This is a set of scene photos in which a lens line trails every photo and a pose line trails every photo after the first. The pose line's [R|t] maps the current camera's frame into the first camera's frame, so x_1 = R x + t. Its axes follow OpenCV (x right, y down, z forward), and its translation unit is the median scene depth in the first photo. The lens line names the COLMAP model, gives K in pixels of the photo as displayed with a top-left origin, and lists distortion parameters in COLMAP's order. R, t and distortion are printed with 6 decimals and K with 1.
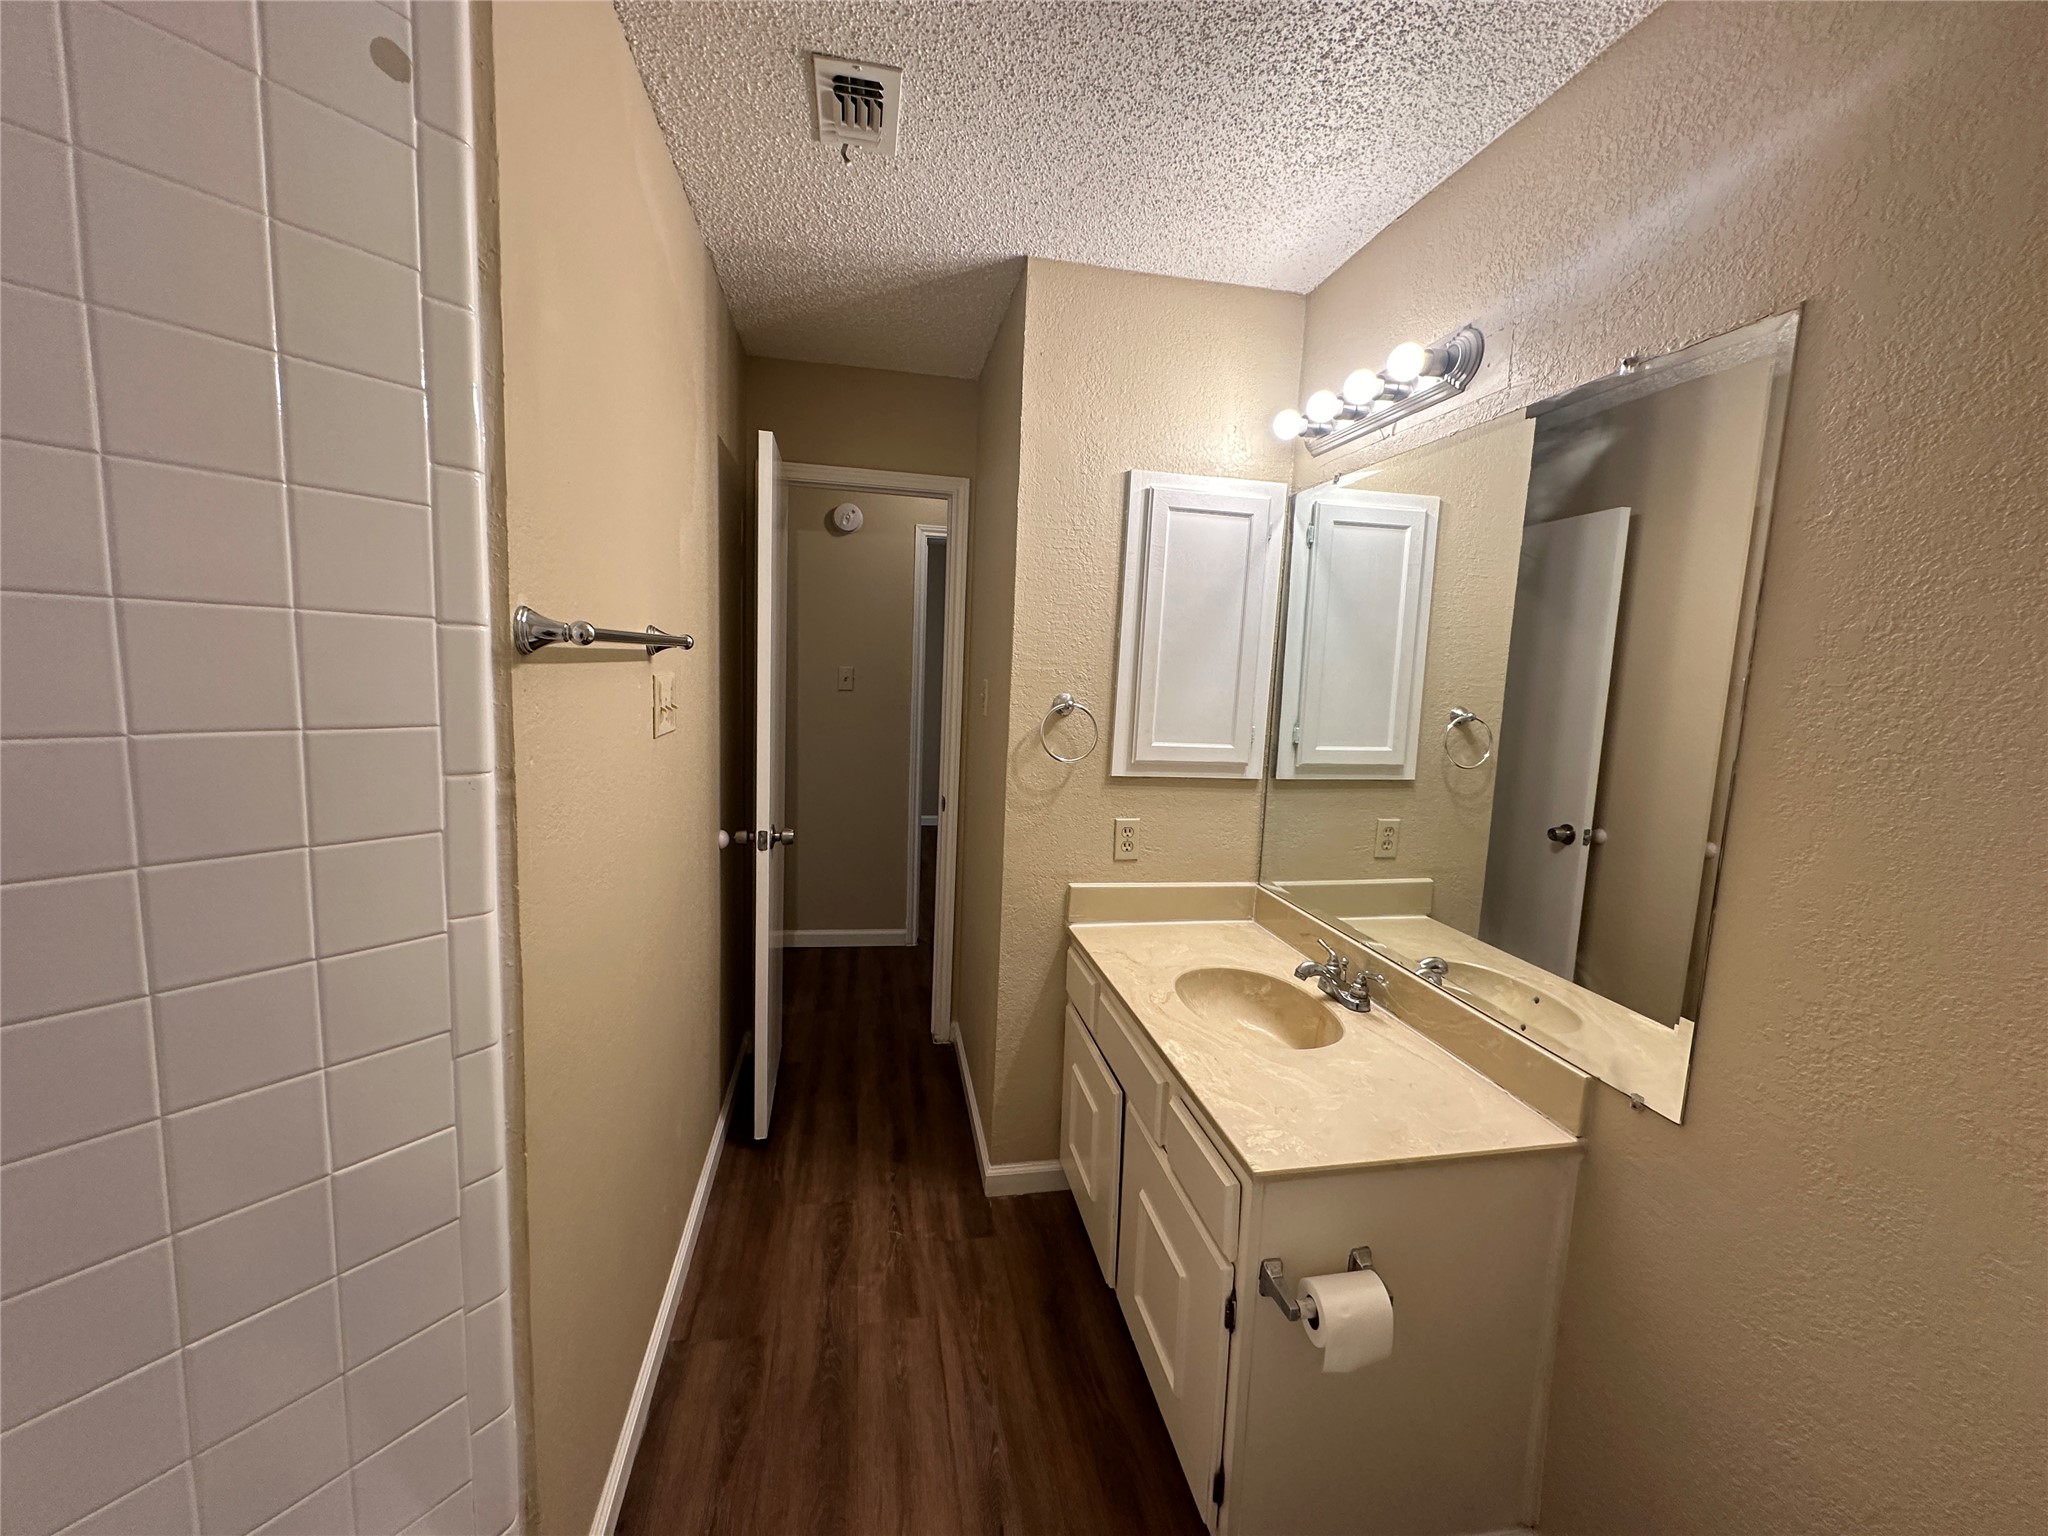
lens RADIAL K [[812.8, 0, 1020.3], [0, 812.8, 765.7], [0, 0, 1]] dist [-0.002521, 0.000231]
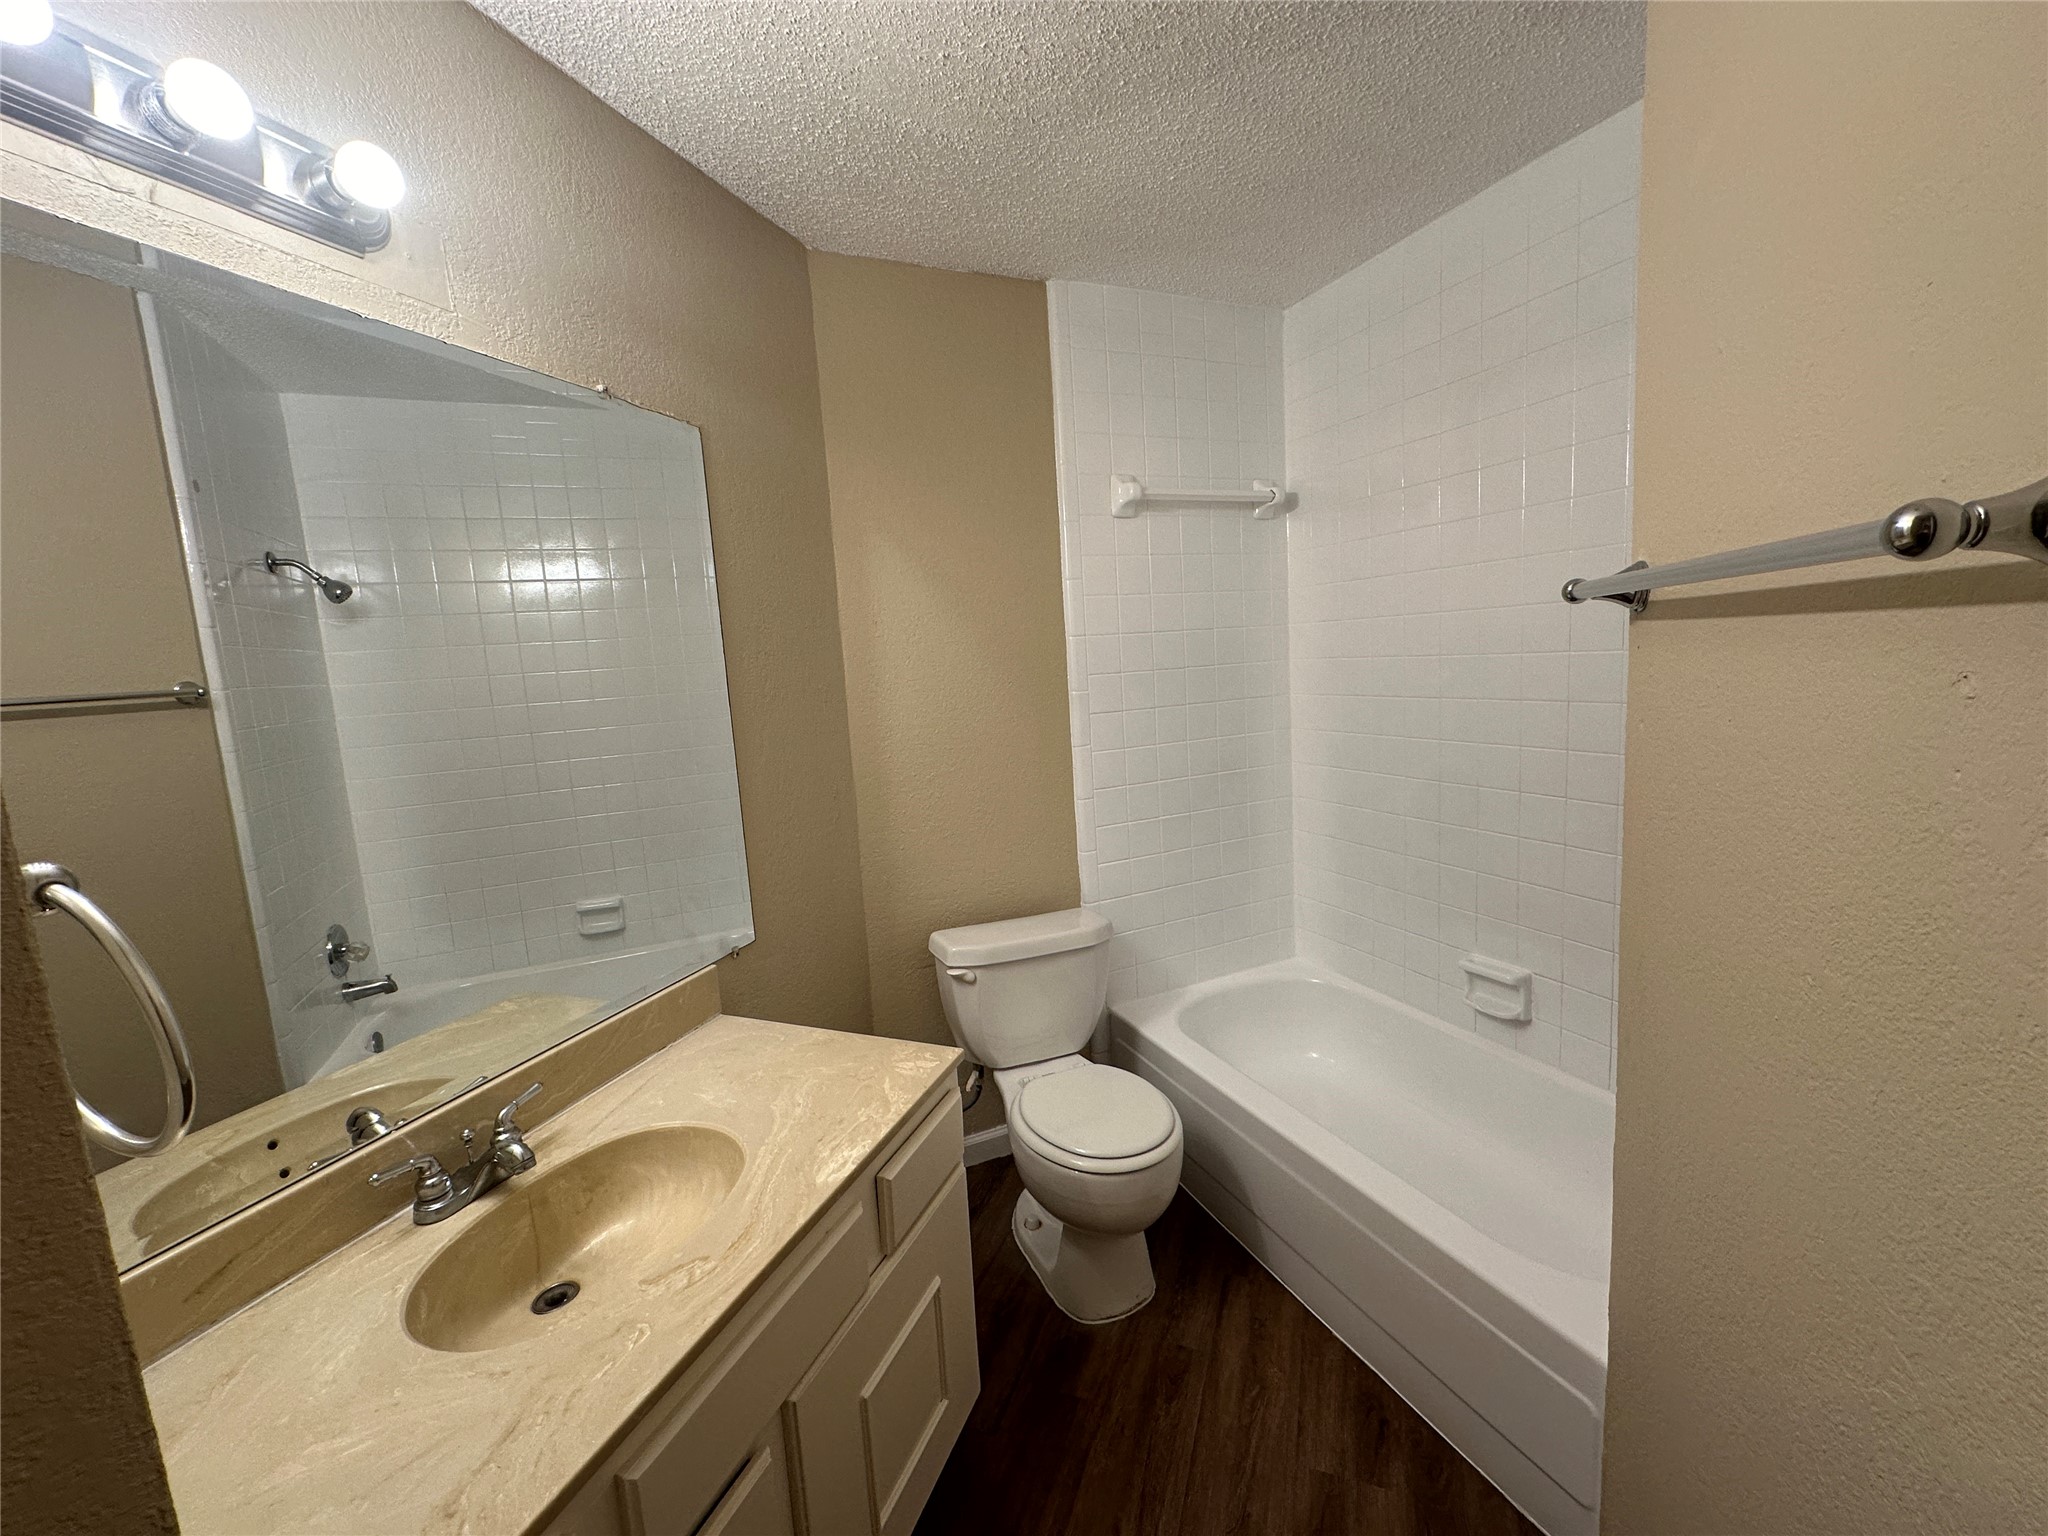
lens RADIAL K [[812.8, 0, 1020.3], [0, 812.8, 765.7], [0, 0, 1]] dist [-0.002521, 0.000231]
pose [[-0.852900, -0.052715, 0.519406, -0.293239], [0.095112, 0.962550, 0.253871, -0.160687], [-0.513337, 0.265929, -0.815945, 1.328132]]
